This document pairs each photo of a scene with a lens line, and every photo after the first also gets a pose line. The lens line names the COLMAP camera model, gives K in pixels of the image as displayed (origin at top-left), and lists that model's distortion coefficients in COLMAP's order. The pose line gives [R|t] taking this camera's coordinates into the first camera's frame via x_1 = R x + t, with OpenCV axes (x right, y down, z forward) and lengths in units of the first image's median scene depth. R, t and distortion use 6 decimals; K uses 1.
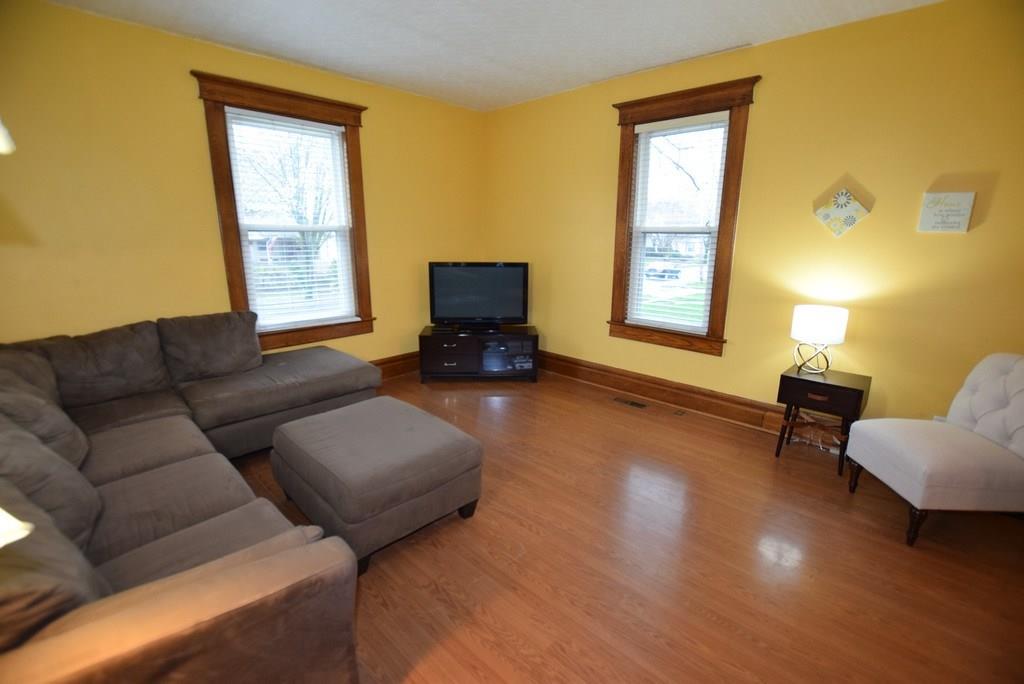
lens RADIAL K [[452.8, 0, 516.7], [0, 452.8, 340.9], [0, 0, 1]] dist [-0.033780, 0.005192]
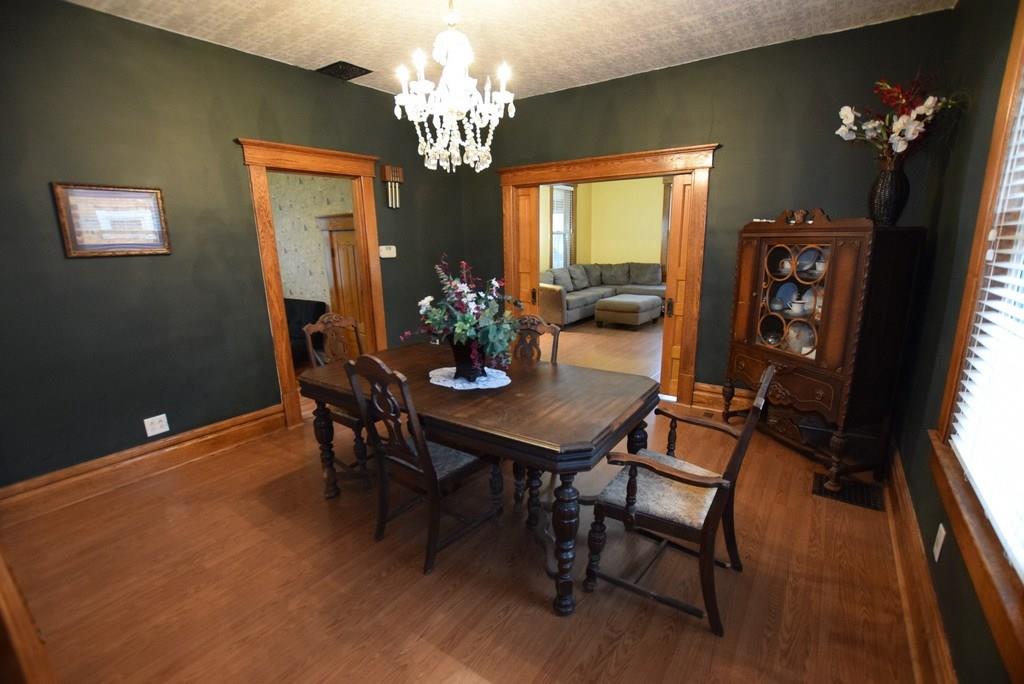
lens RADIAL K [[452.8, 0, 516.7], [0, 452.8, 340.9], [0, 0, 1]] dist [-0.033780, 0.005192]
pose [[0.141299, 0.221690, -0.964825, 2.069999], [-0.208778, 0.959357, 0.189858, 0.044542], [0.967701, 0.174608, 0.181840, -0.195574]]
